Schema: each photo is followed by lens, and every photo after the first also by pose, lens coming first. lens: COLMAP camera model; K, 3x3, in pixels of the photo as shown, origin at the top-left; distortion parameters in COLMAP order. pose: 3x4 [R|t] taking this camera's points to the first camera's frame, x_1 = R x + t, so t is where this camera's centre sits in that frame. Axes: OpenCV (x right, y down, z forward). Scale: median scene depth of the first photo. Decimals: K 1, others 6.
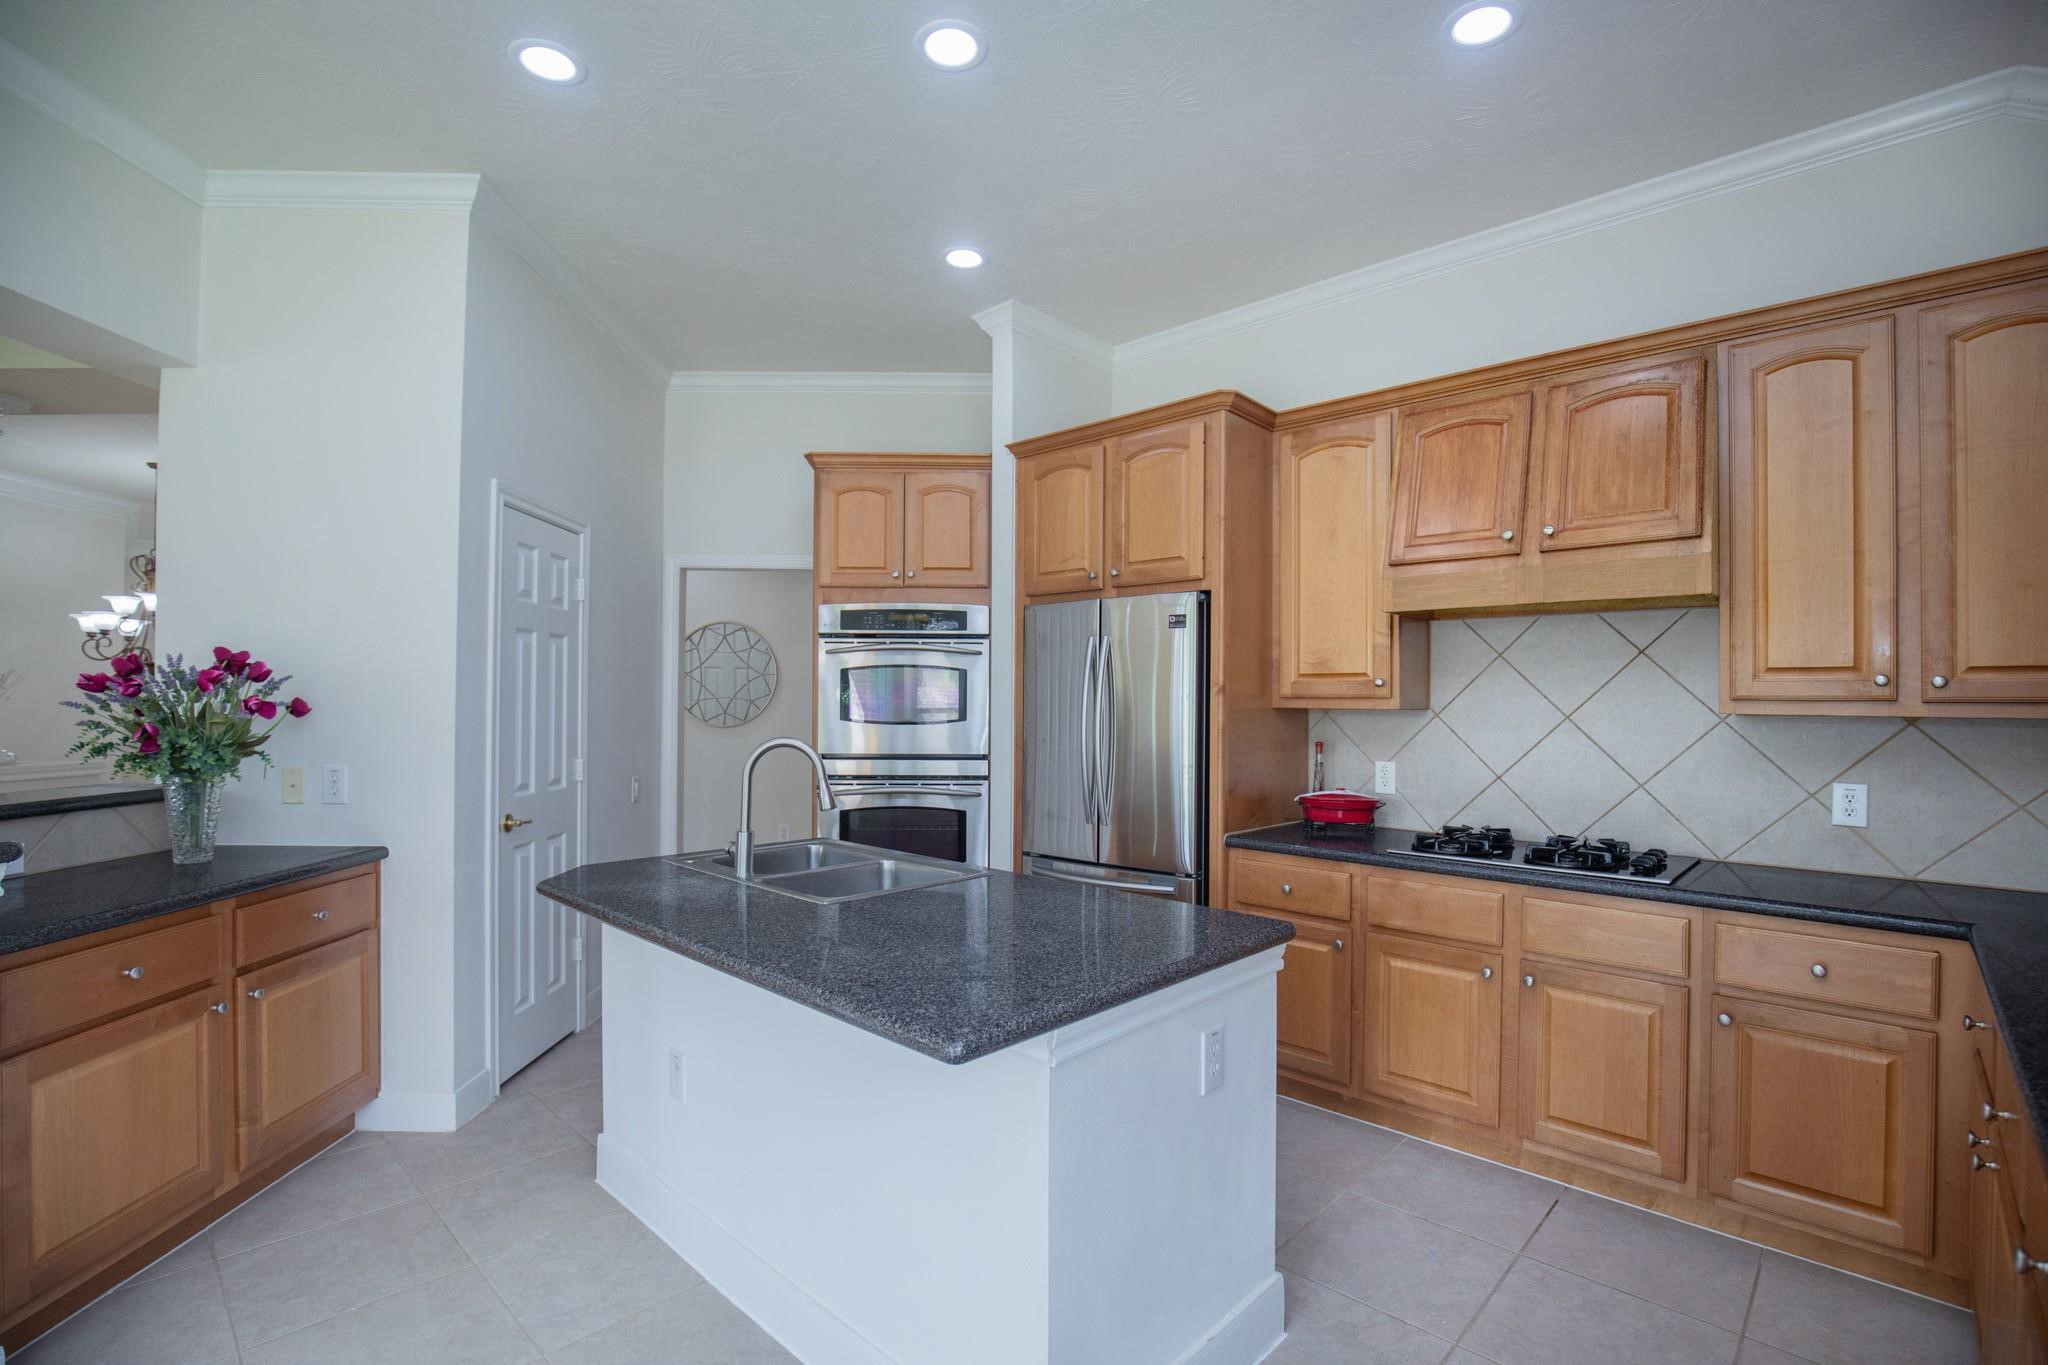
lens RADIAL K [[955.8, 0, 1021.2], [0, 955.8, 693.4], [0, 0, 1]] dist [-0.026950, 0.001215]
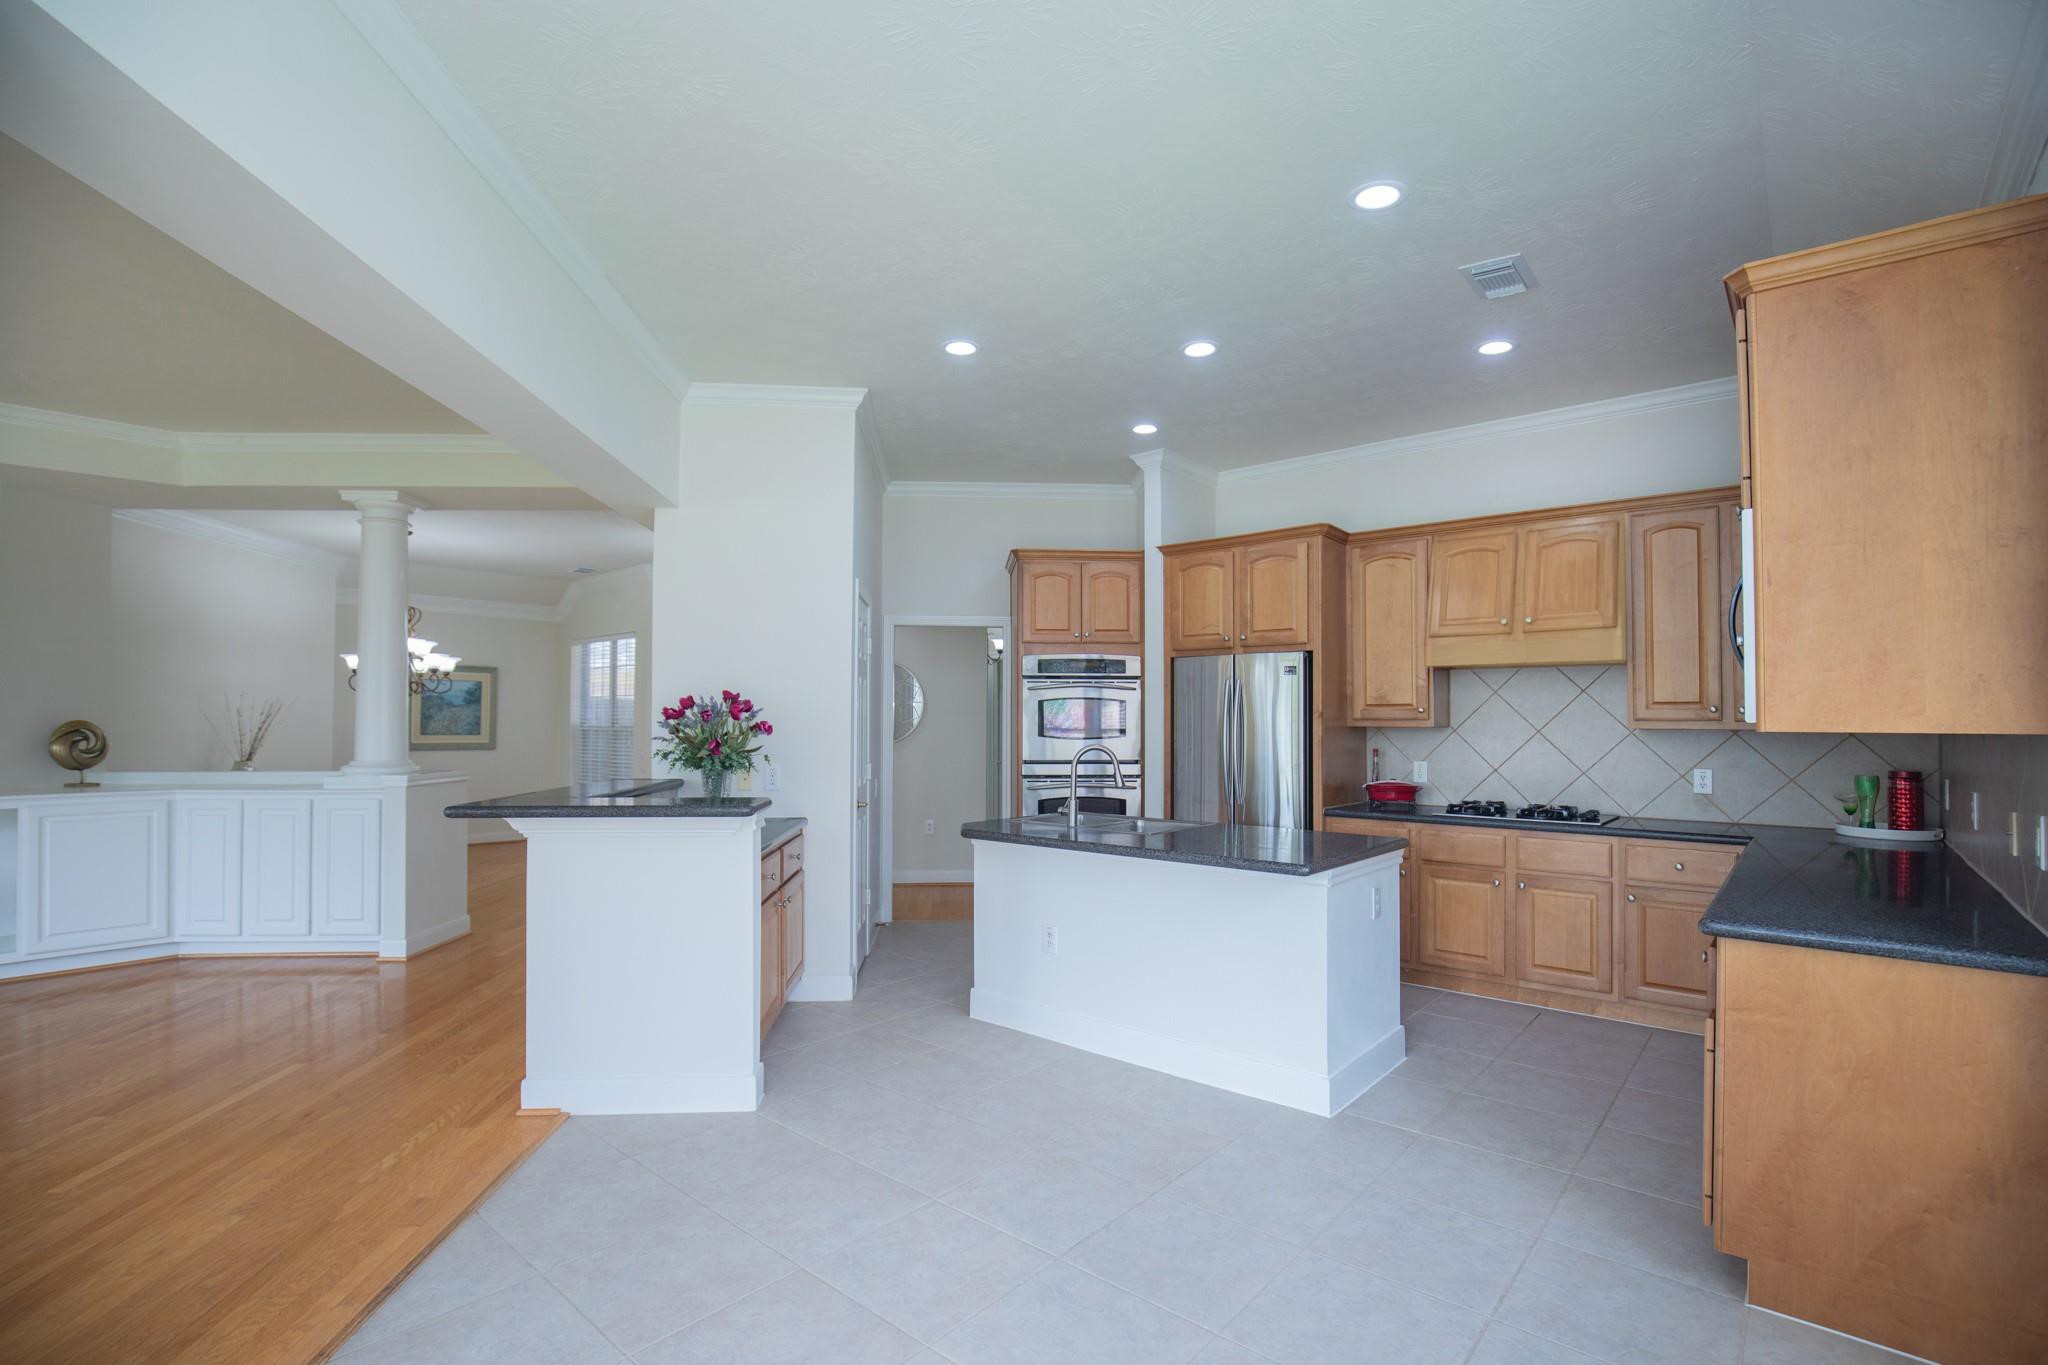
lens RADIAL K [[947.4, 0, 1024.9], [0, 947.4, 699.3], [0, 0, 1]] dist [-0.027508, 0.000339]
pose [[0.998969, -0.002475, 0.045334, -0.363810], [0.003215, 0.999862, -0.016271, -0.005883], [-0.045288, 0.016400, 0.998839, -0.550363]]
